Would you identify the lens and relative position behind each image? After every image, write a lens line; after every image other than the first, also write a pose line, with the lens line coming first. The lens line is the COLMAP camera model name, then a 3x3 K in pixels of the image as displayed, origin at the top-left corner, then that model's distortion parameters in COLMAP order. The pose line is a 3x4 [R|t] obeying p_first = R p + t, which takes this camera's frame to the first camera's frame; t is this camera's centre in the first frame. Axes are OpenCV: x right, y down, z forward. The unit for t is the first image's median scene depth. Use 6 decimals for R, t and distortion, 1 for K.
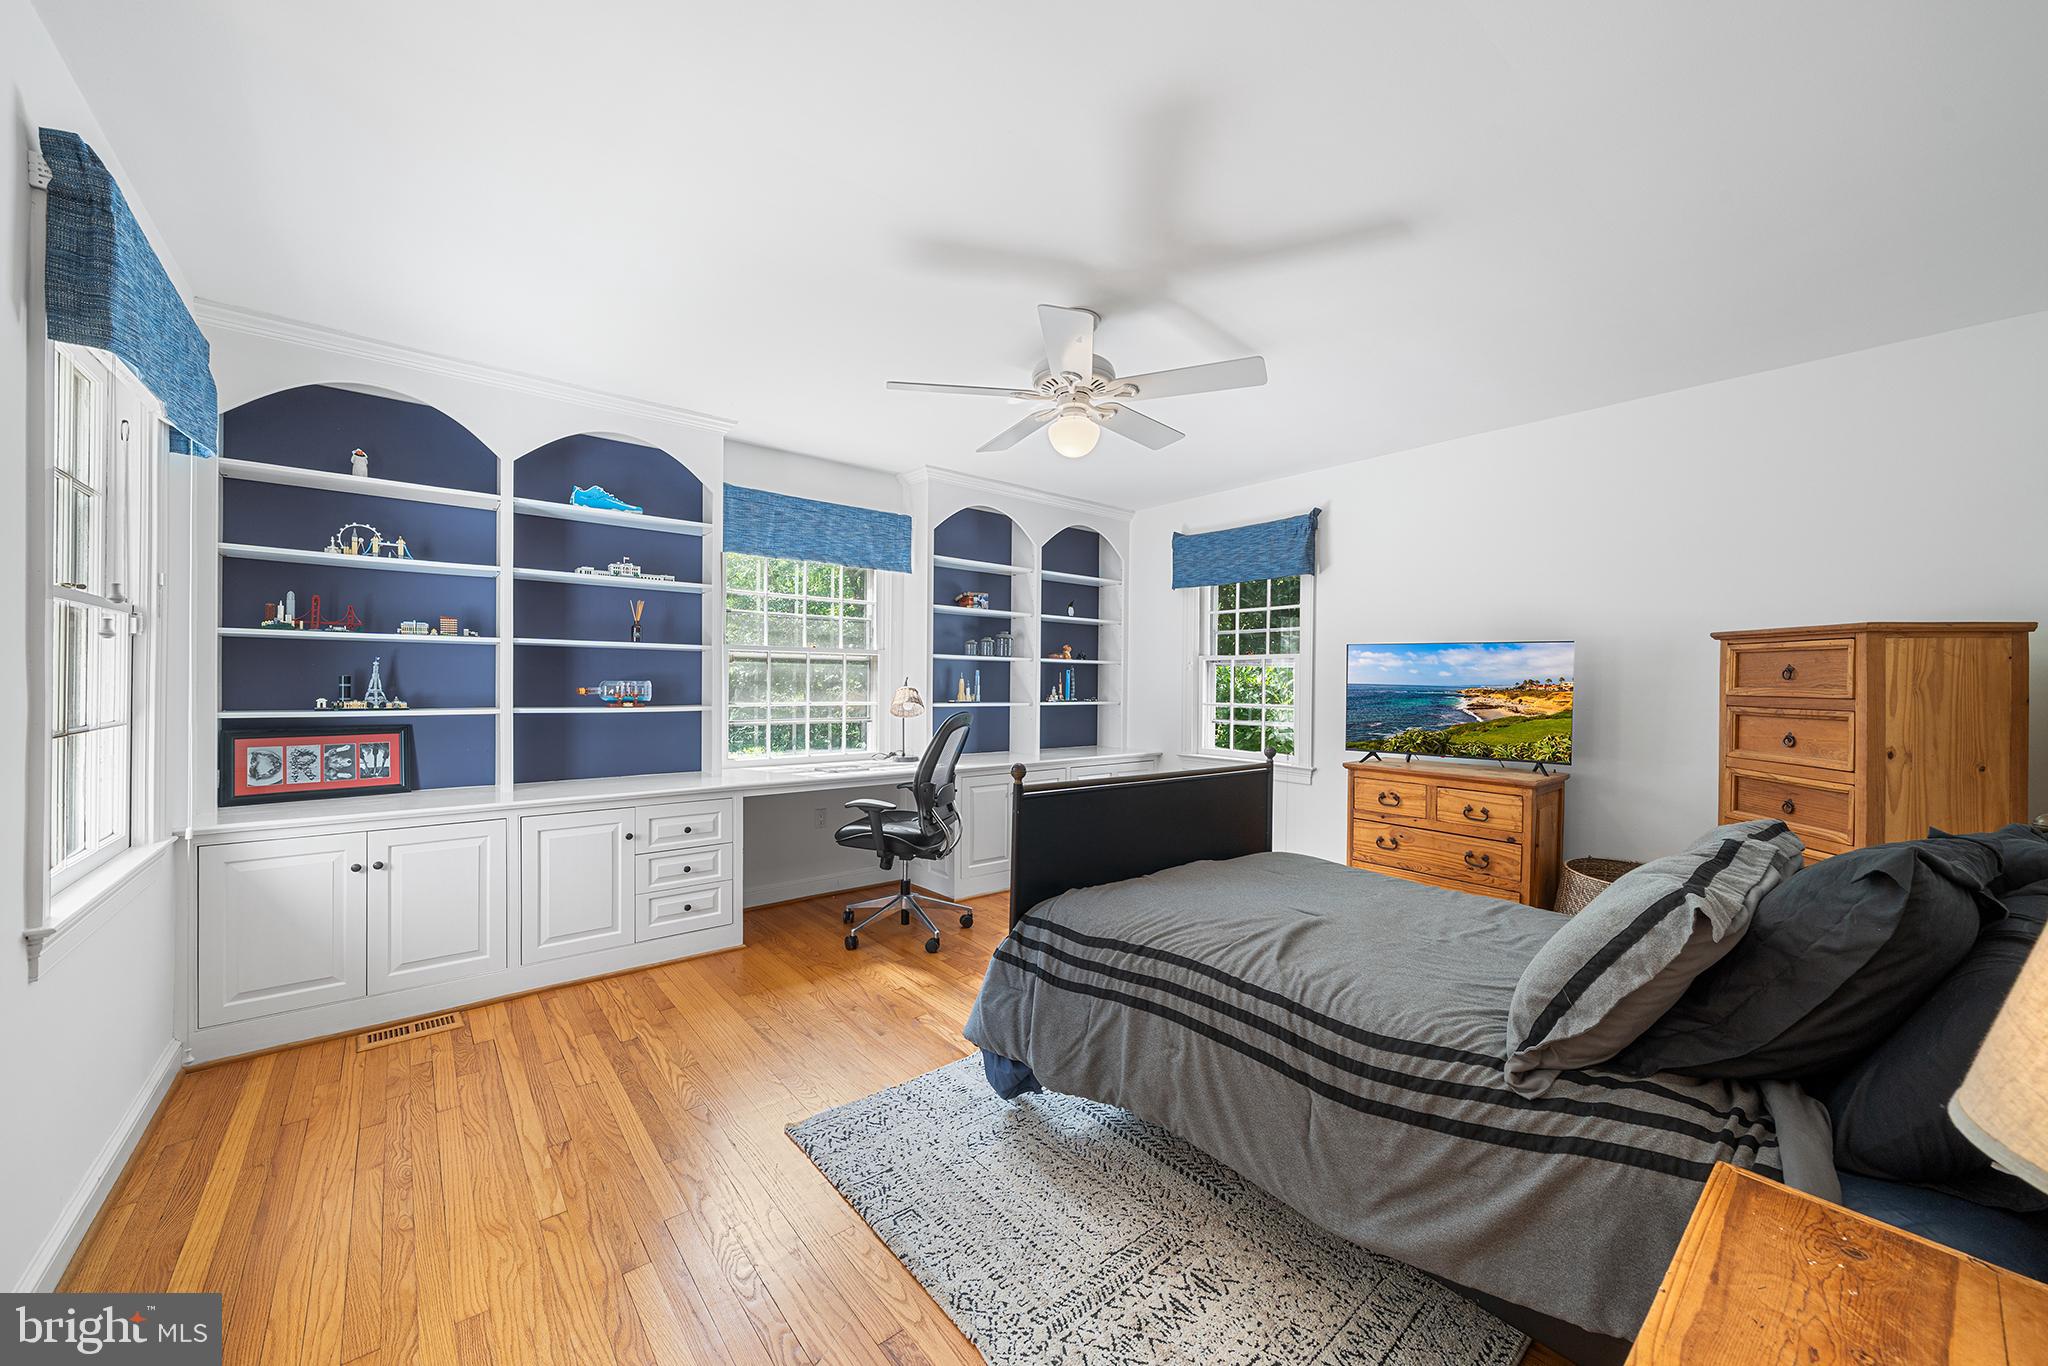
lens RADIAL K [[754.3, 0, 1036.8], [0, 754.3, 686.7], [0, 0, 1]] dist [-0.002843, 0.000126]
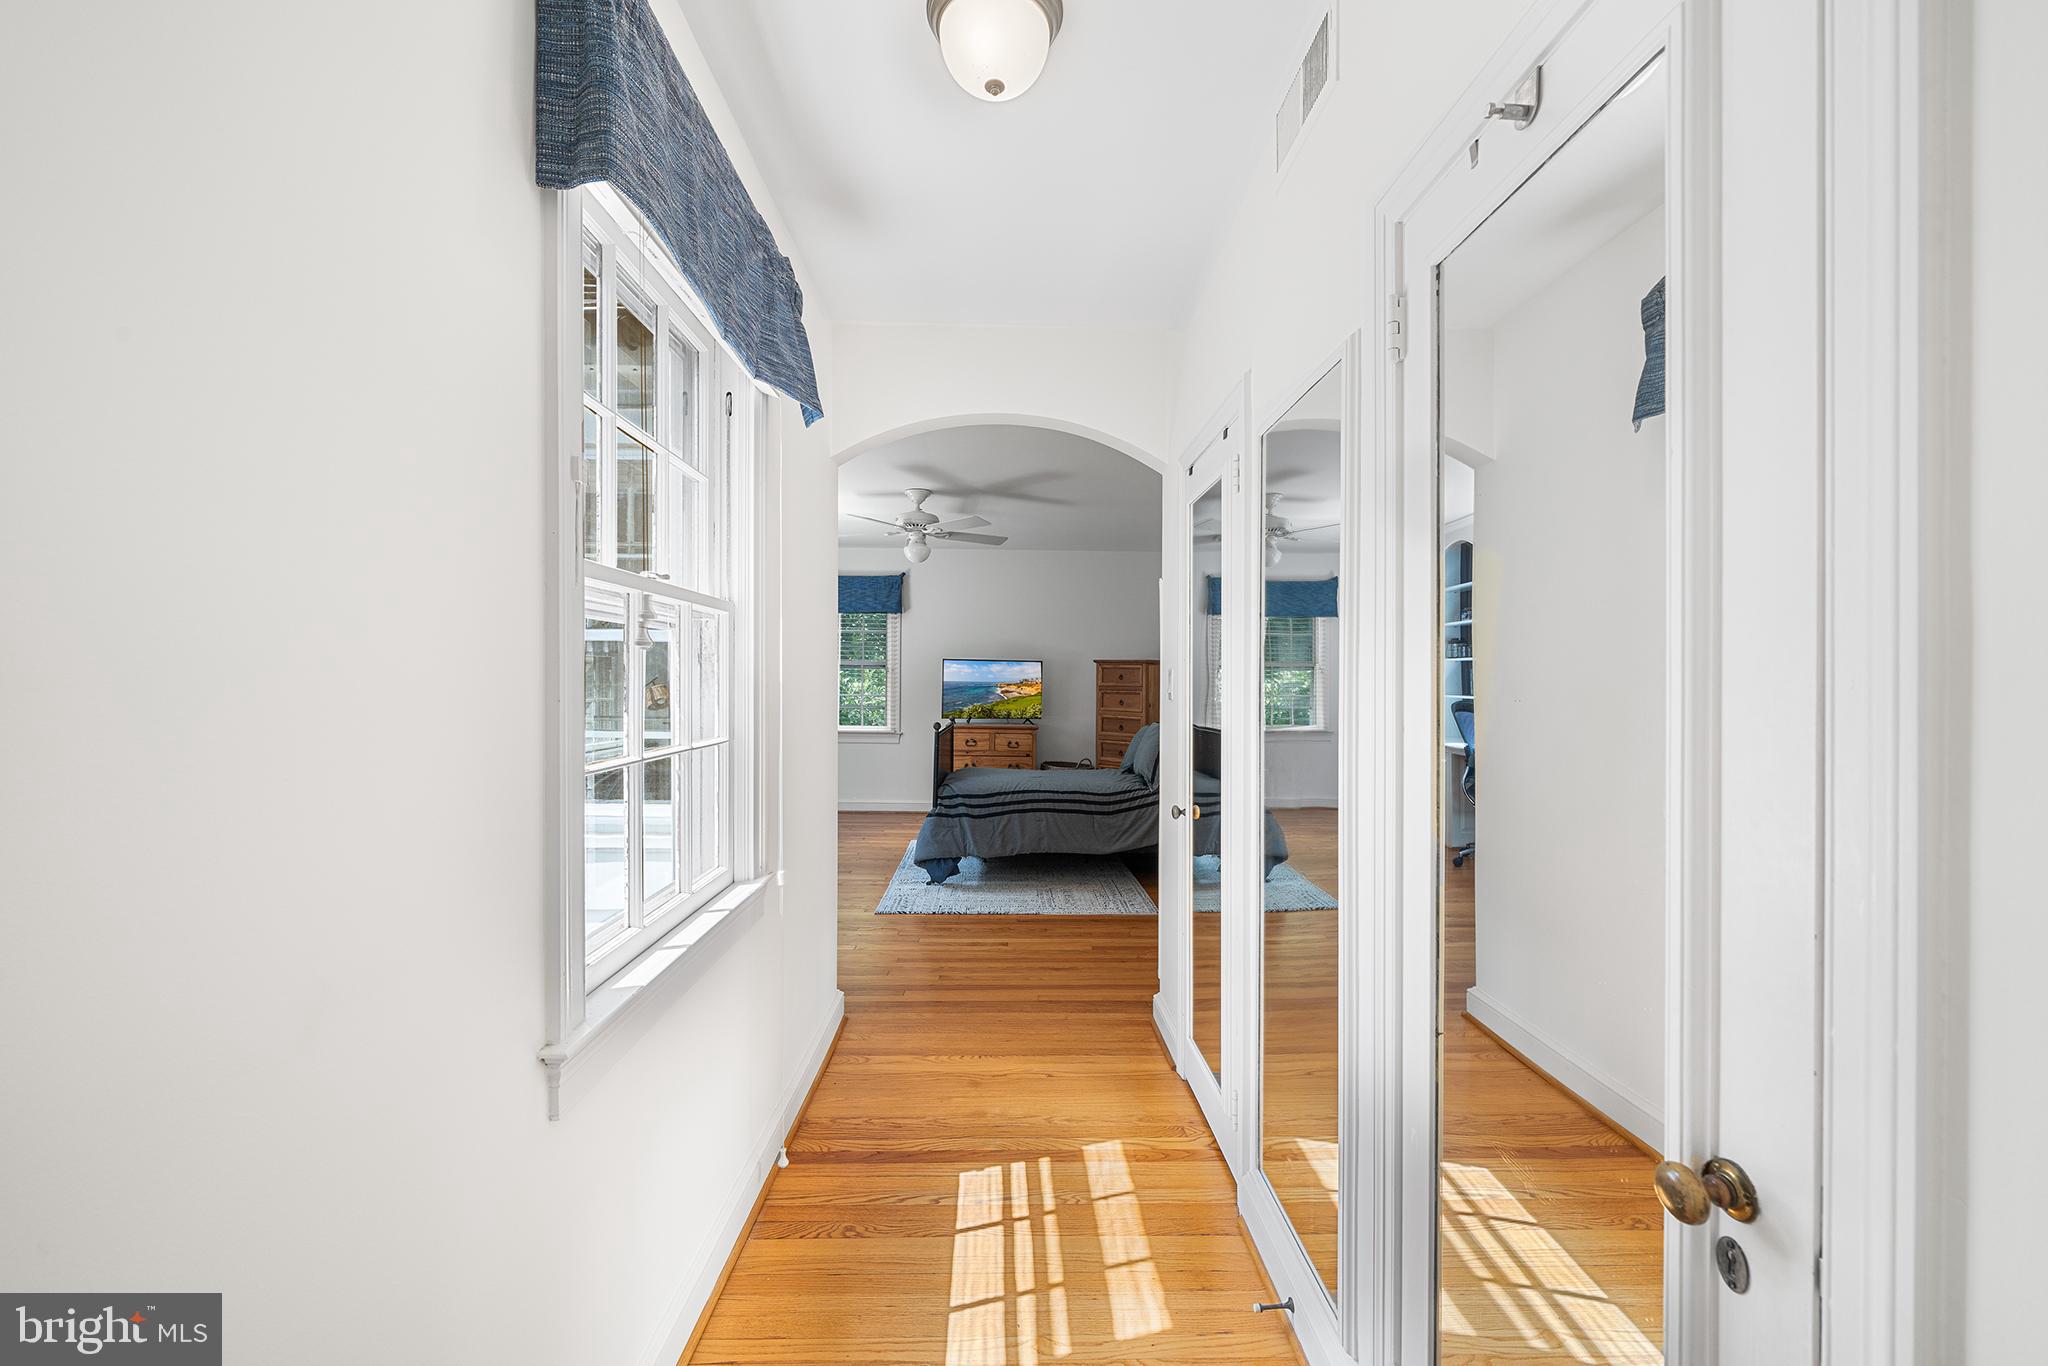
lens RADIAL K [[827.3, 0, 1010.6], [0, 827.3, 679.3], [0, 0, 1]] dist [-0.002950, 0.000651]
pose [[0.633881, -0.006514, 0.773403, -1.451694], [0.003700, 0.999979, 0.005390, -0.025367], [-0.773422, -0.000555, 0.633892, -0.521086]]
